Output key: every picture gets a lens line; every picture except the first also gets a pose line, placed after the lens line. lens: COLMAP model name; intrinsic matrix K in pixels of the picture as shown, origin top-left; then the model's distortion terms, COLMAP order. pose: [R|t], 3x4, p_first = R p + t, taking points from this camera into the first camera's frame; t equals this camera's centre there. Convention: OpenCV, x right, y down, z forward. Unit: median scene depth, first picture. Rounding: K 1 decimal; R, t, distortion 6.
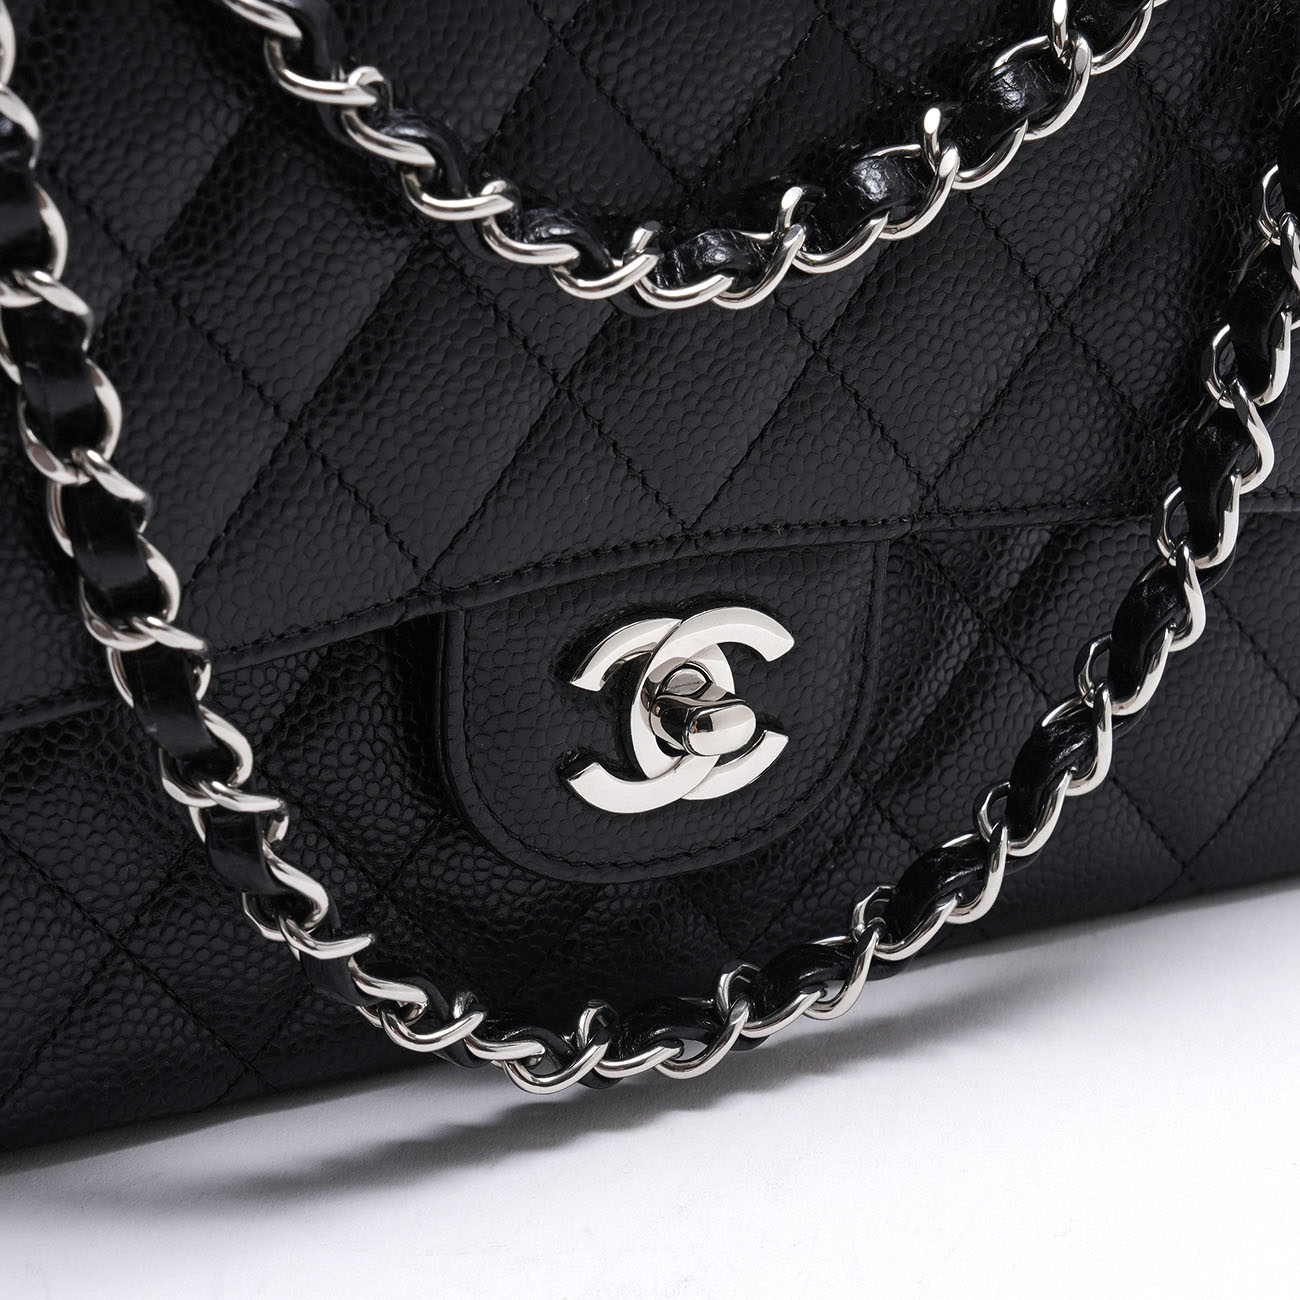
lens RADIAL K [[5294.7, 0, 694.5], [0, 5294.7, 711.0], [0, 0, 1]] dist [0.463590, 0.000000]
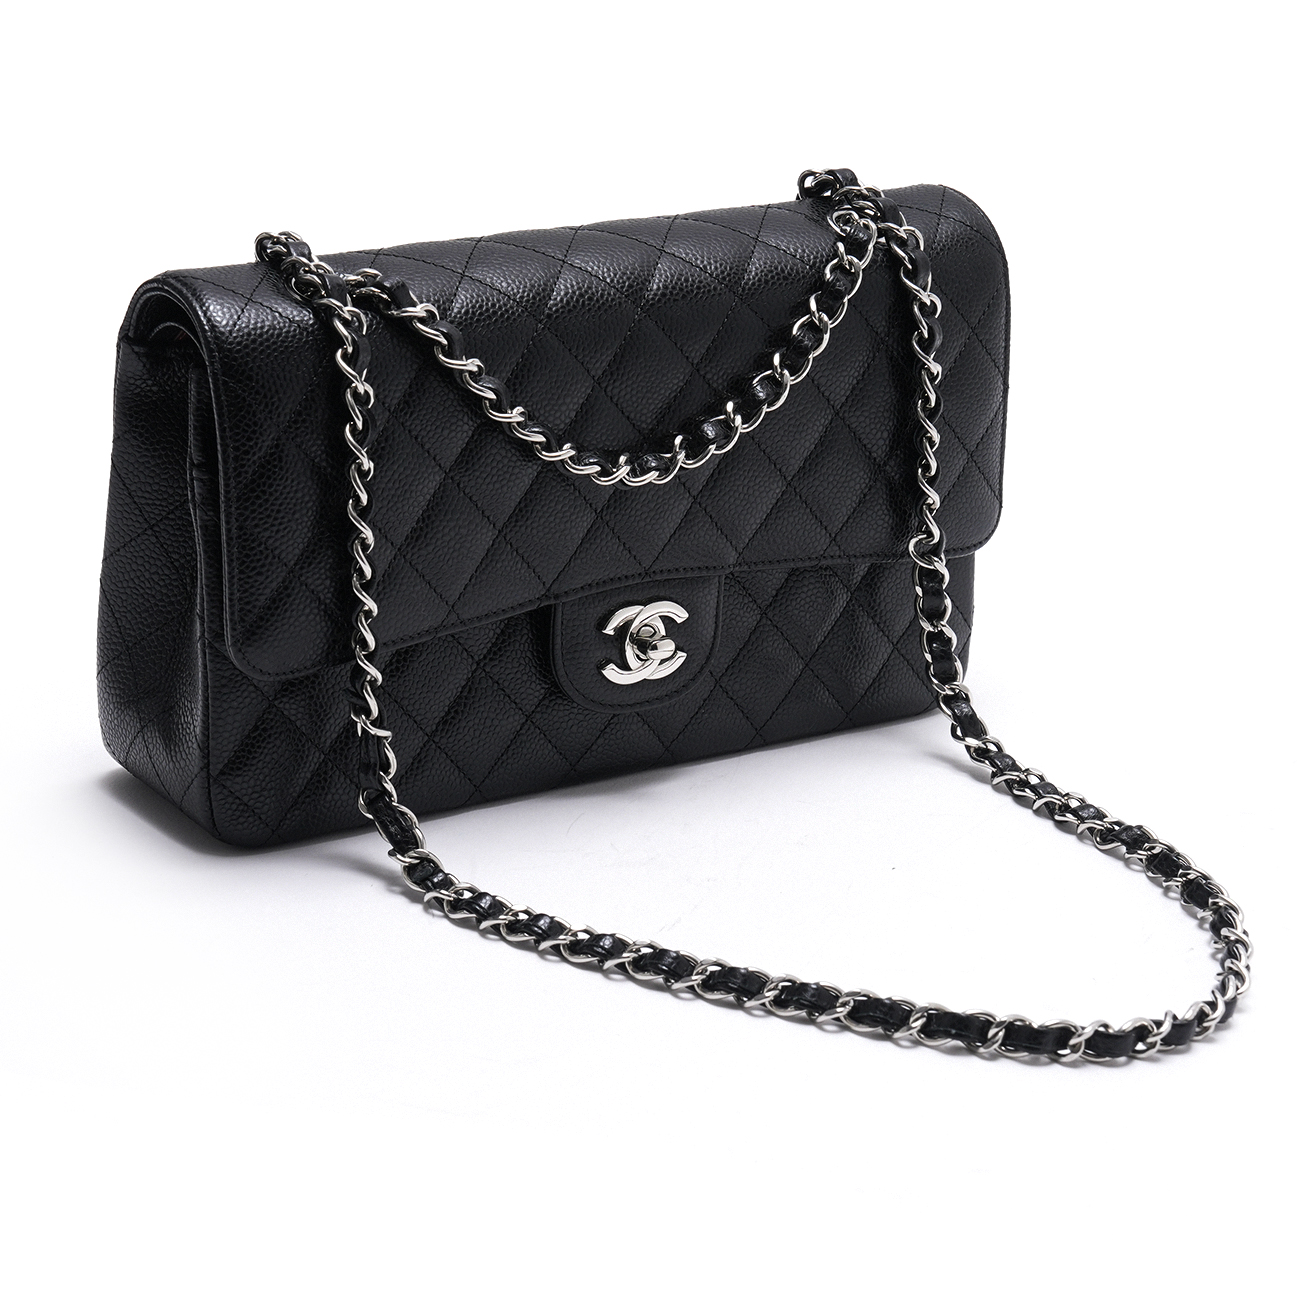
lens RADIAL K [[5294.7, 0, 650.1], [0, 5294.7, 648.4], [0, 0, 1]] dist [0.463590, 0.000000]
pose [[0.998534, -0.025968, 0.047483, -0.121548], [0.028418, 0.998260, -0.051658, 0.134618], [-0.046059, 0.052932, 0.997535, -1.533445]]
